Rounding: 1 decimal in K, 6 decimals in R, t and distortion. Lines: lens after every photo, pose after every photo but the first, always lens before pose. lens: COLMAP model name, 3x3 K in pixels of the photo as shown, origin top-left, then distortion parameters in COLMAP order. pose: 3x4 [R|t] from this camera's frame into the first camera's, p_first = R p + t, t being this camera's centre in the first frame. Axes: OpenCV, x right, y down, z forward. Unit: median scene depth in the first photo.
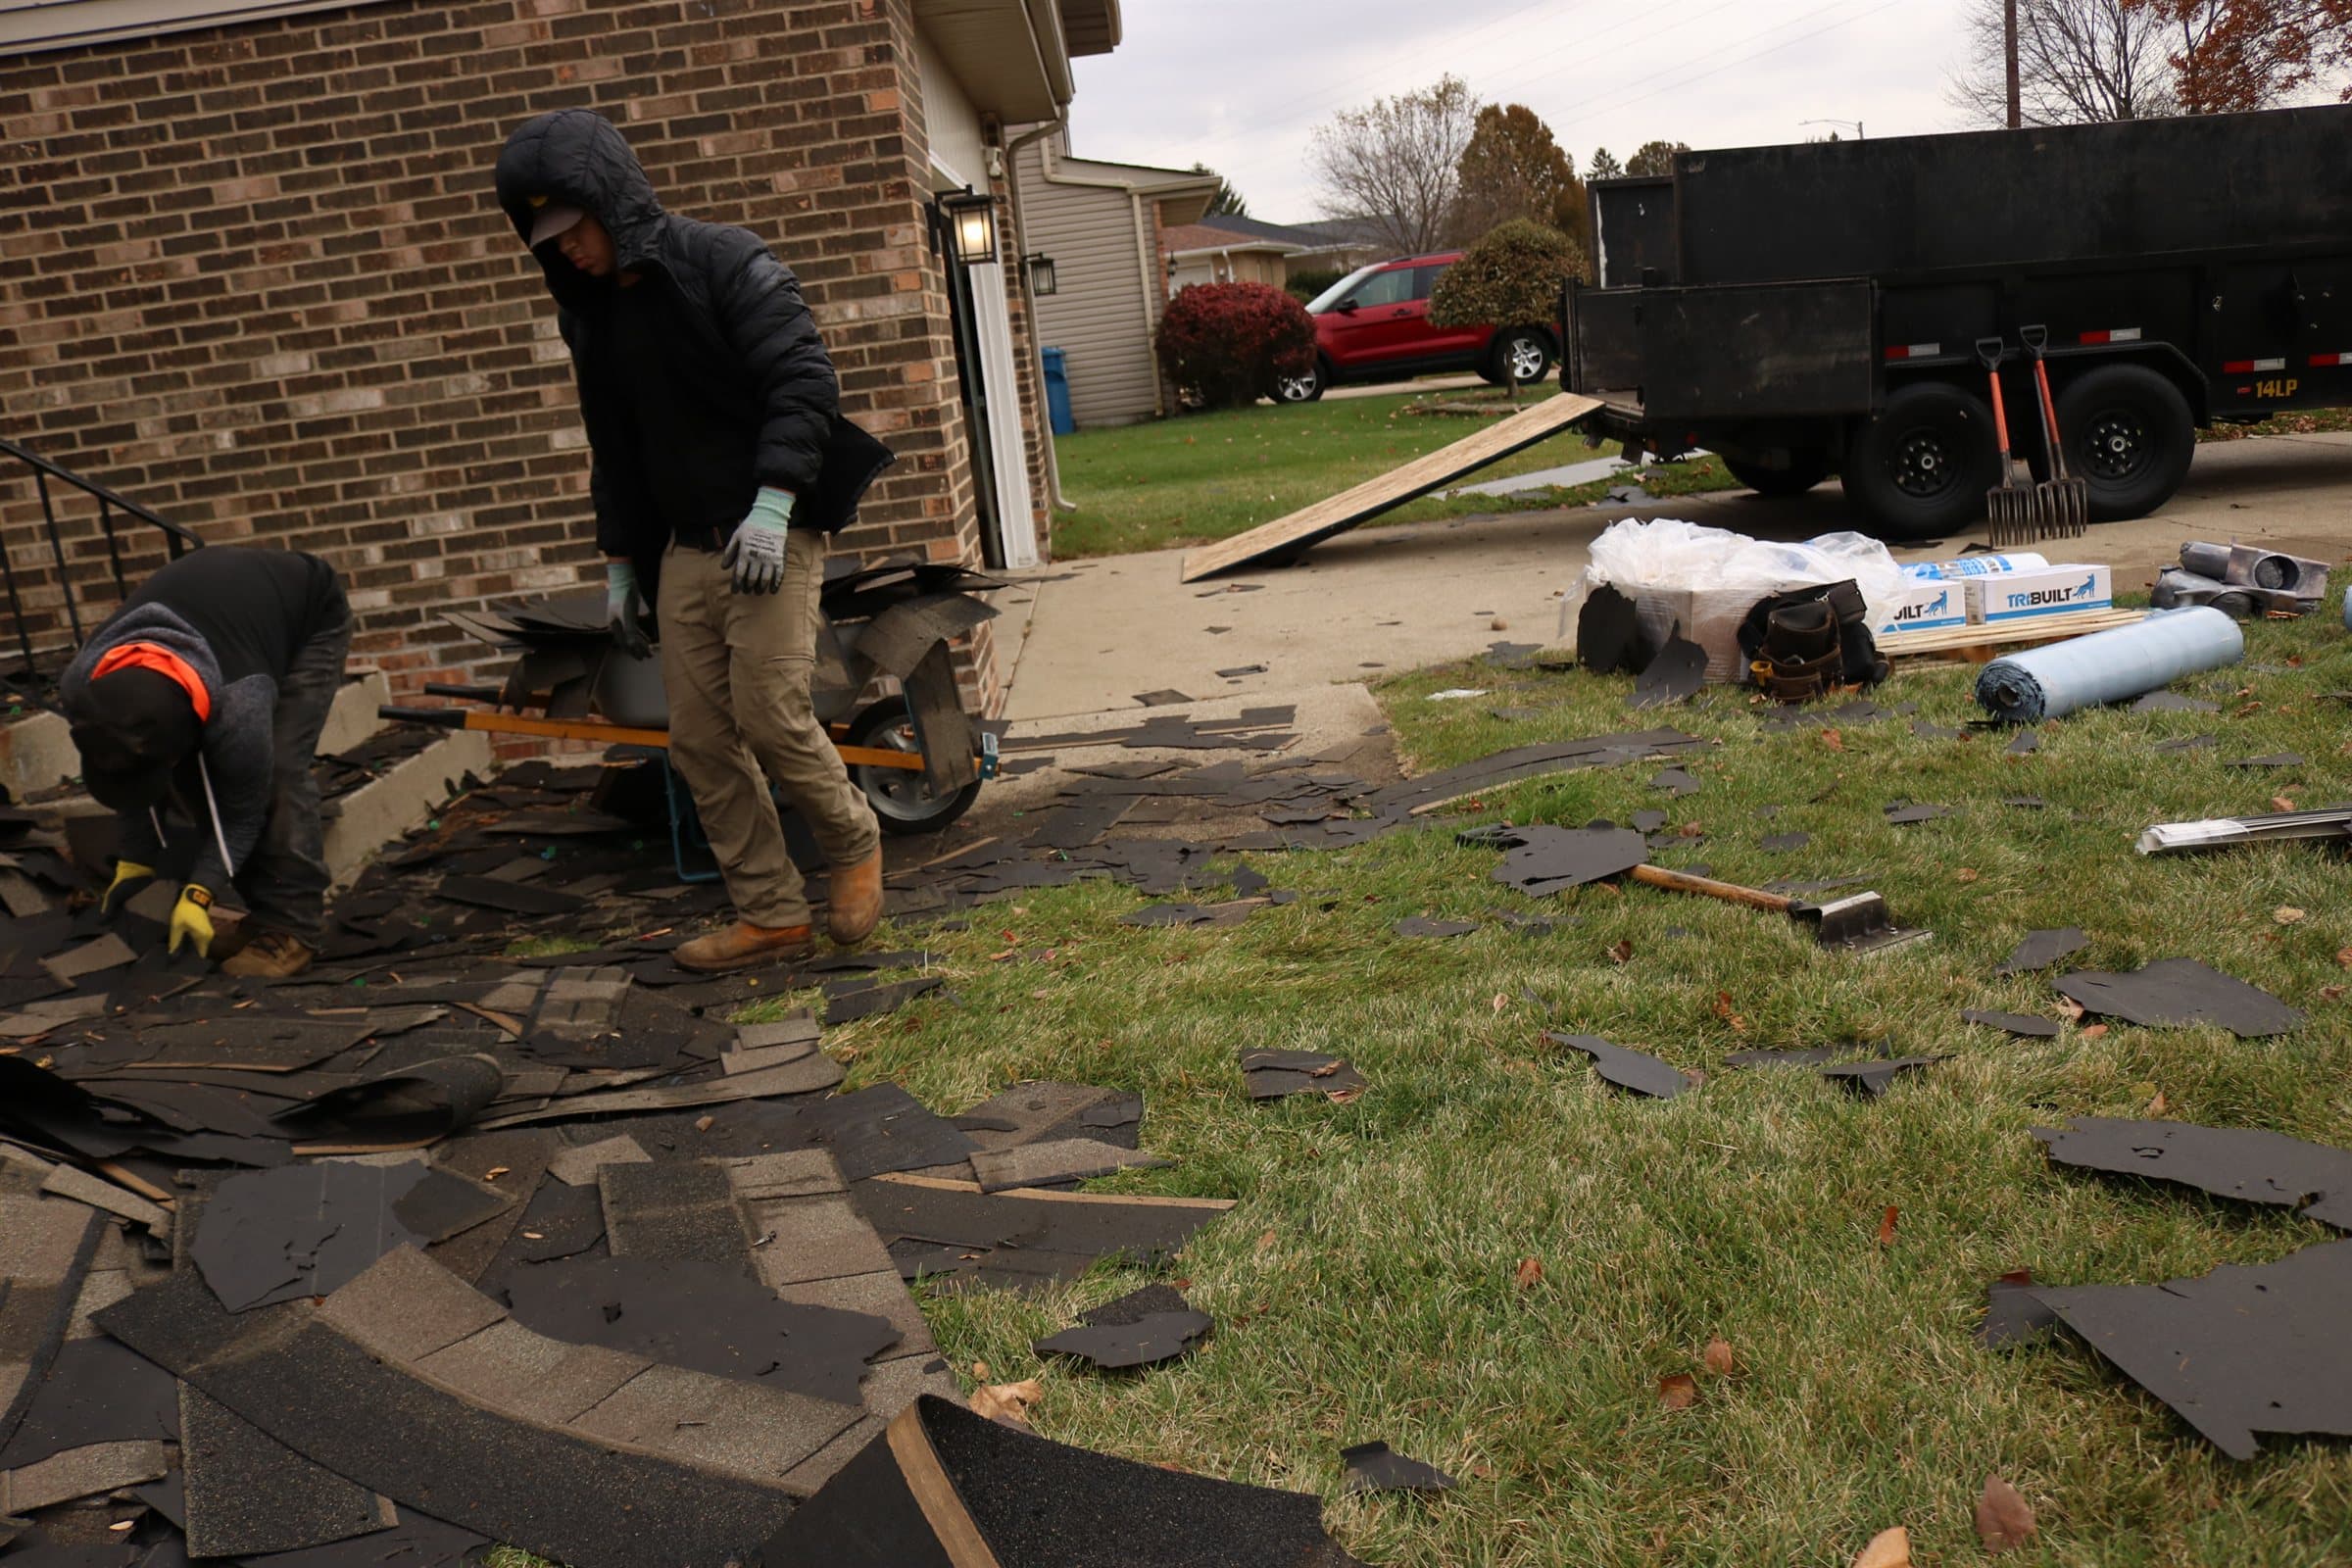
lens RADIAL K [[2009.7, 0, 1185.9], [0, 2009.7, 775.6], [0, 0, 1]] dist [-0.132786, 0.099140]
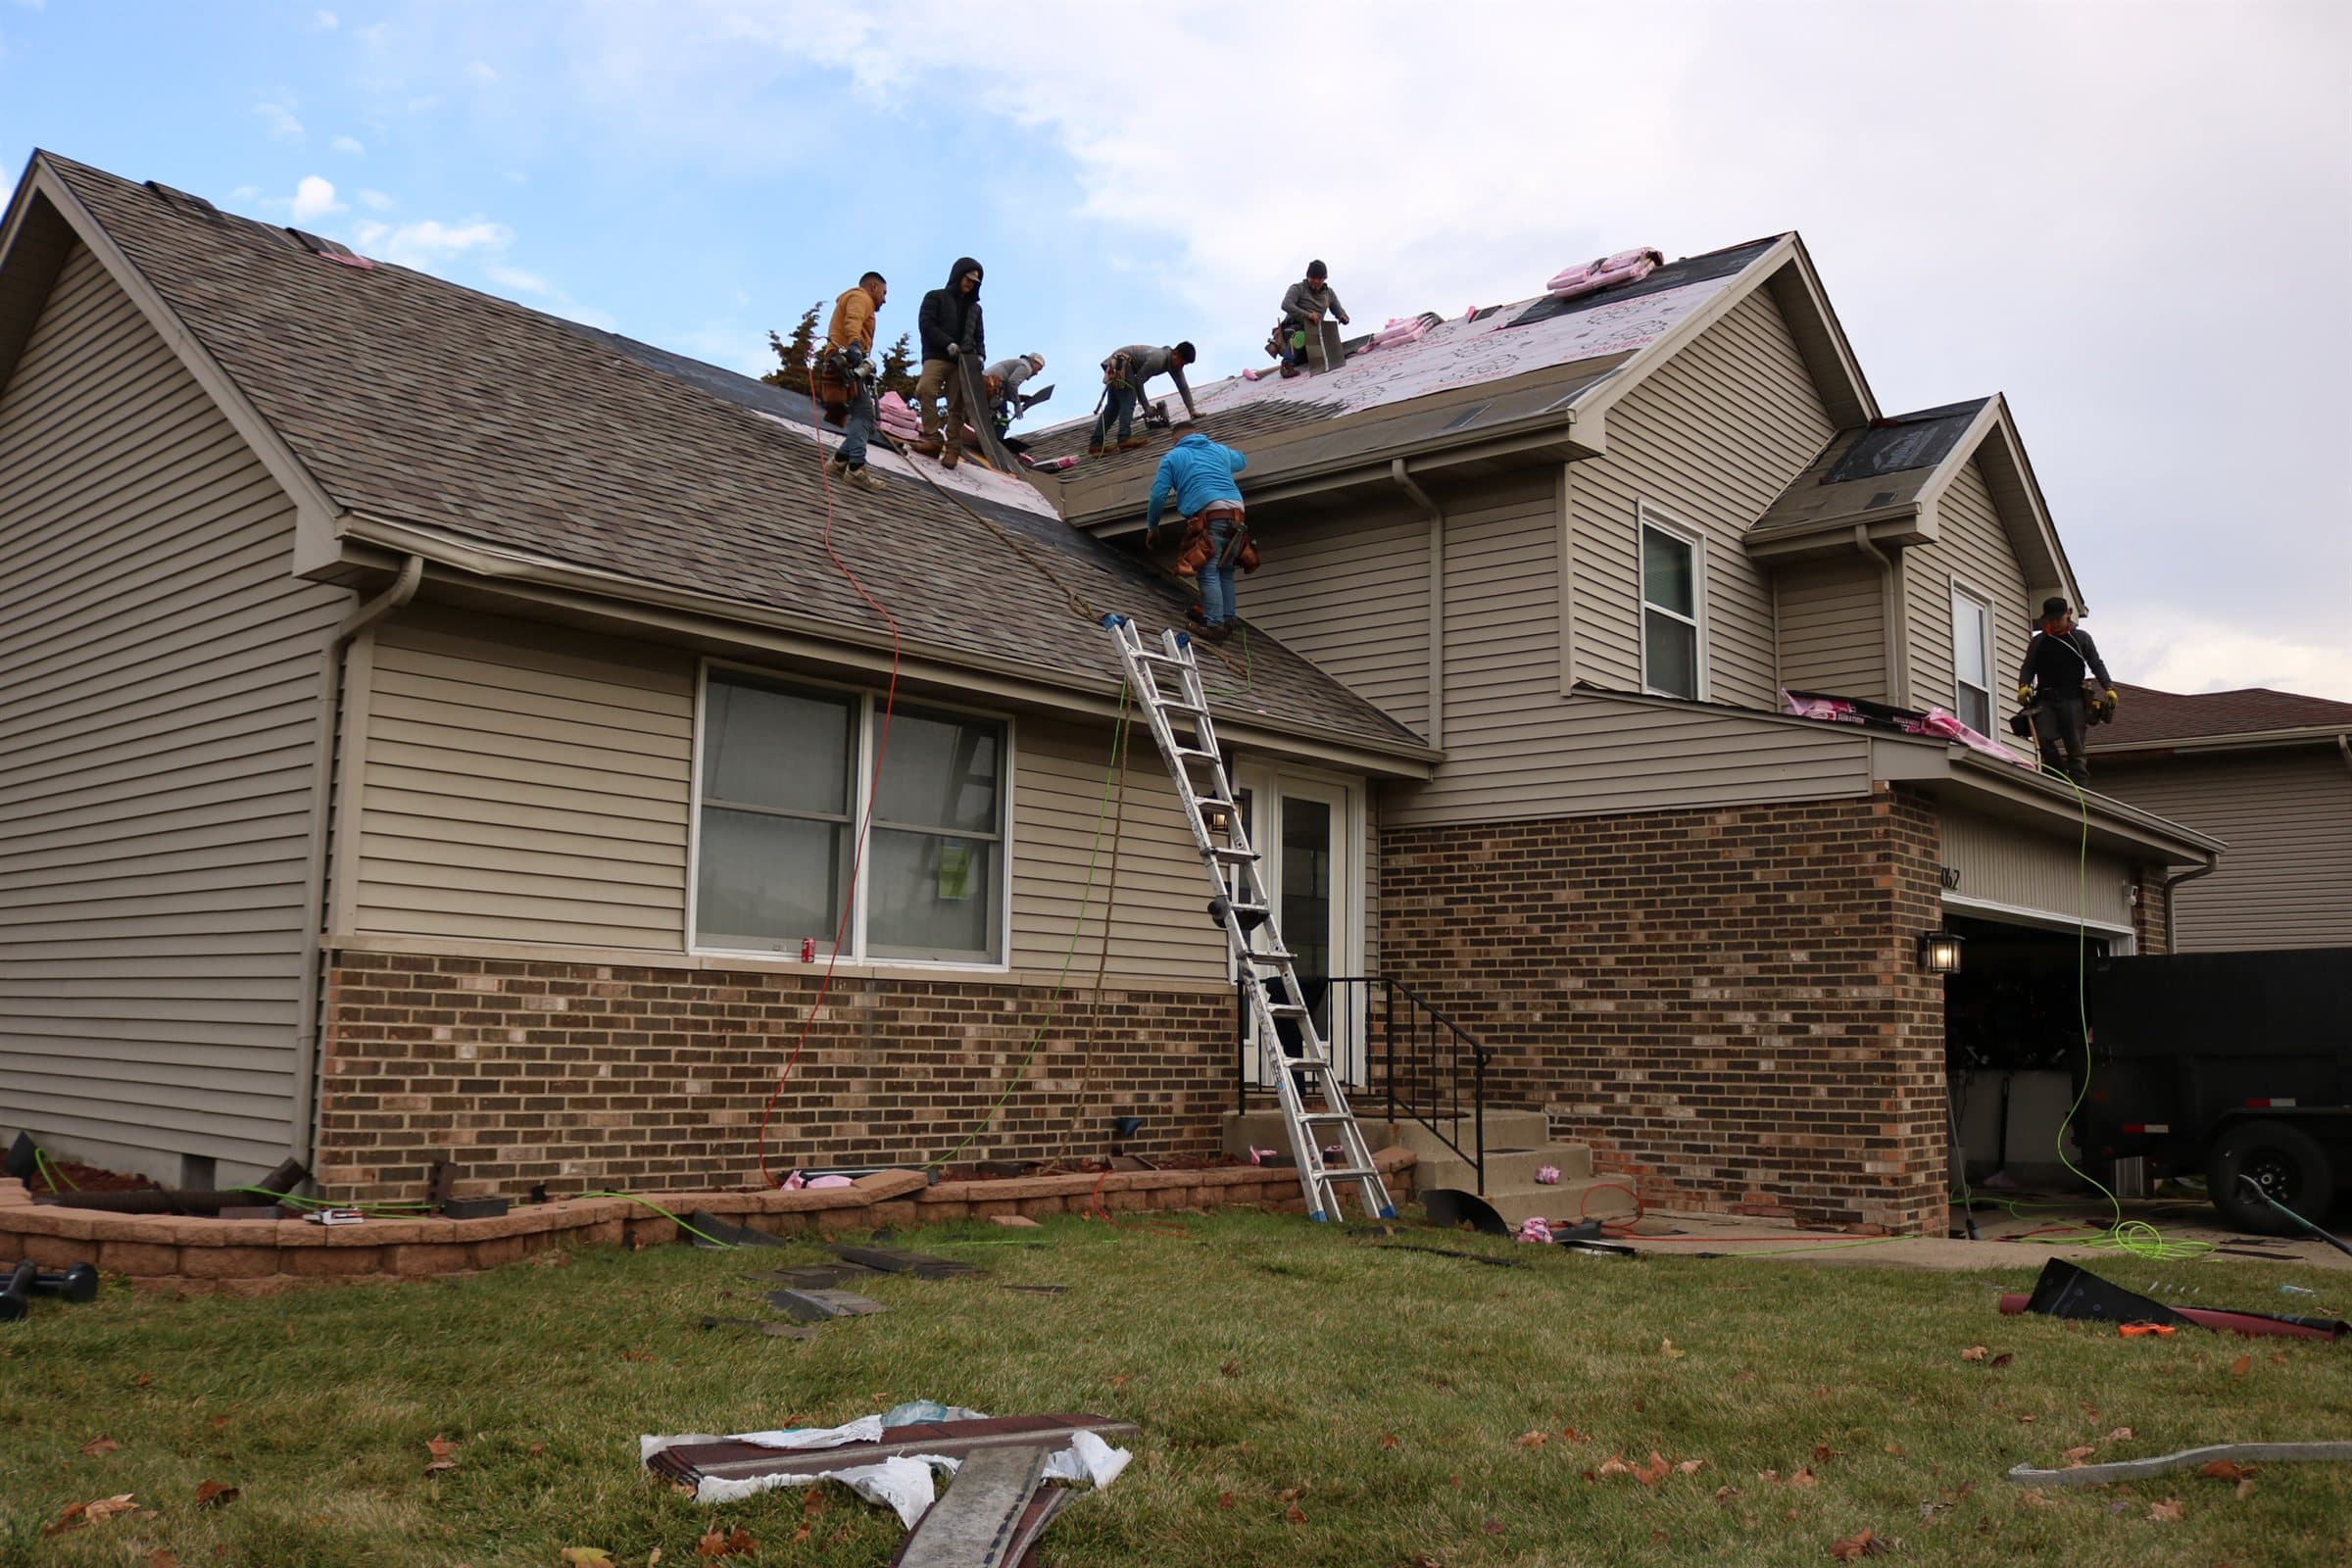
lens RADIAL K [[1900.4, 0, 1179.1], [0, 1900.4, 763.3], [0, 0, 1]] dist [-0.128637, 0.065534]
pose [[0.750448, 0.033562, -0.660077, 0.492529], [-0.245202, 0.941574, -0.230897, 0.117148], [0.613762, 0.335129, 0.714832, -0.678933]]
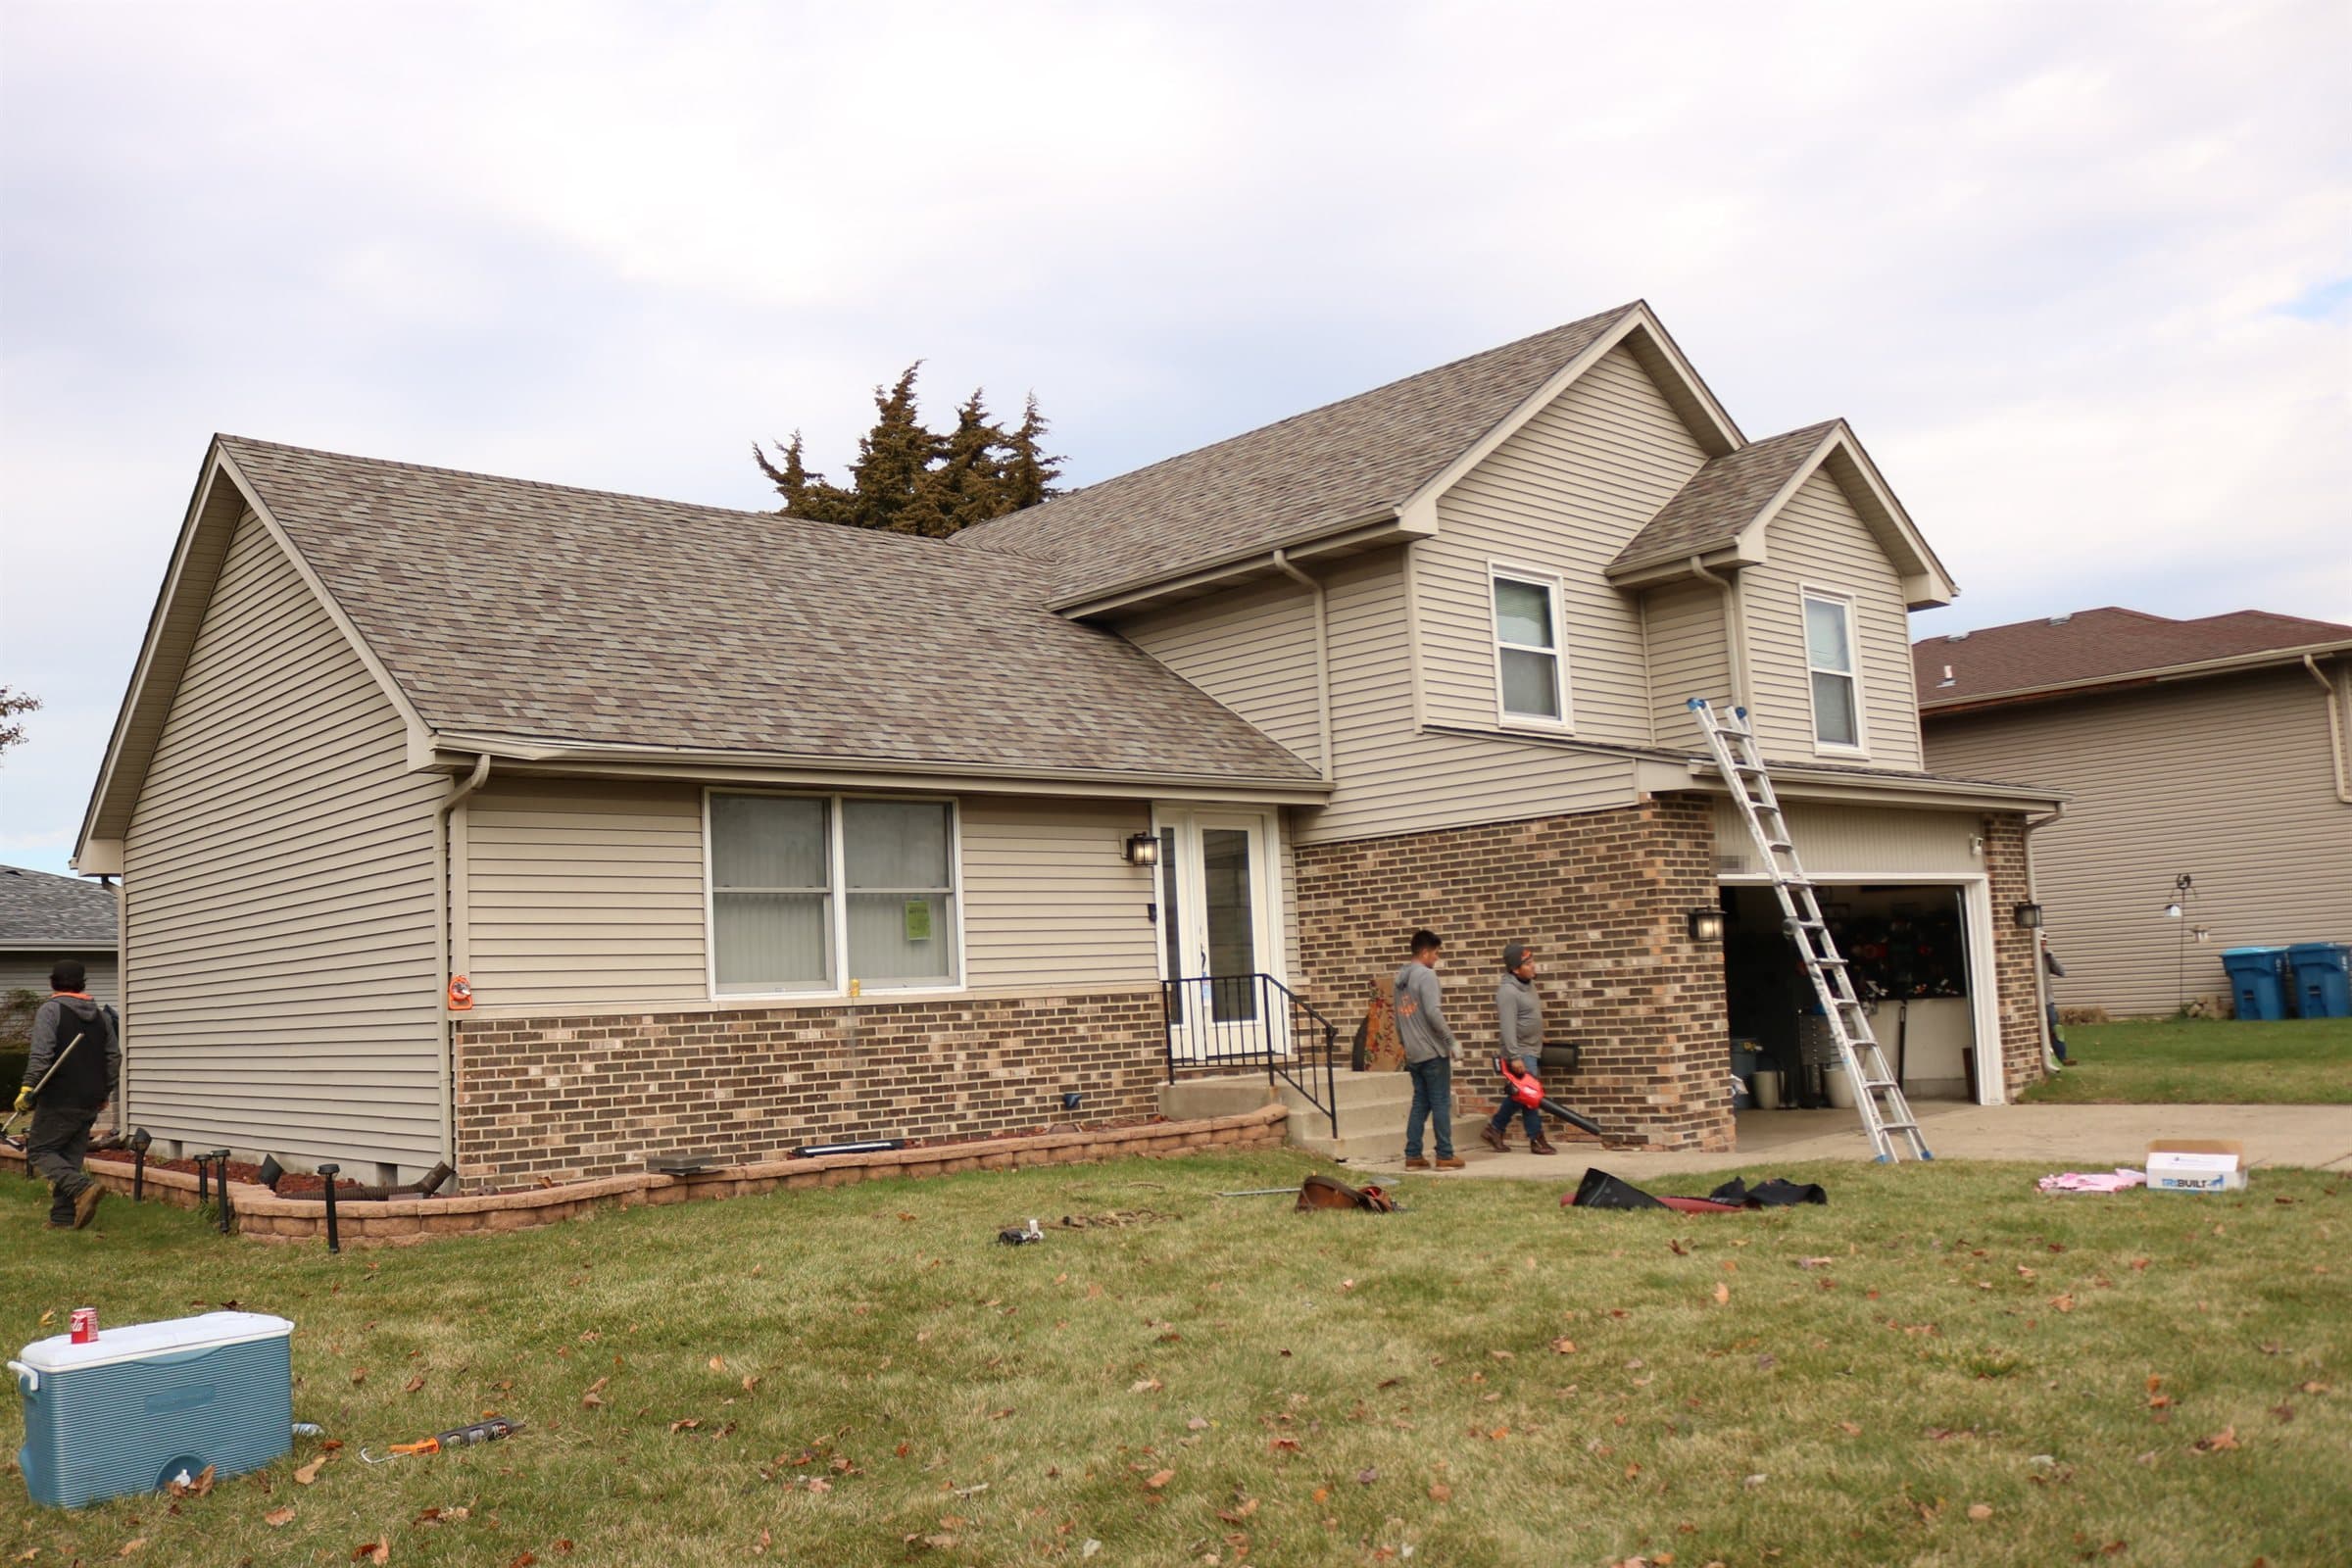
lens RADIAL K [[1900.4, 0, 1172.2], [0, 1900.4, 767.1], [0, 0, 1]] dist [-0.128637, 0.065534]
pose [[0.678867, -0.005321, -0.734242, 1.072909], [-0.190963, 0.964284, -0.183548, 0.051445], [0.708995, 0.264818, 0.653604, -0.863769]]
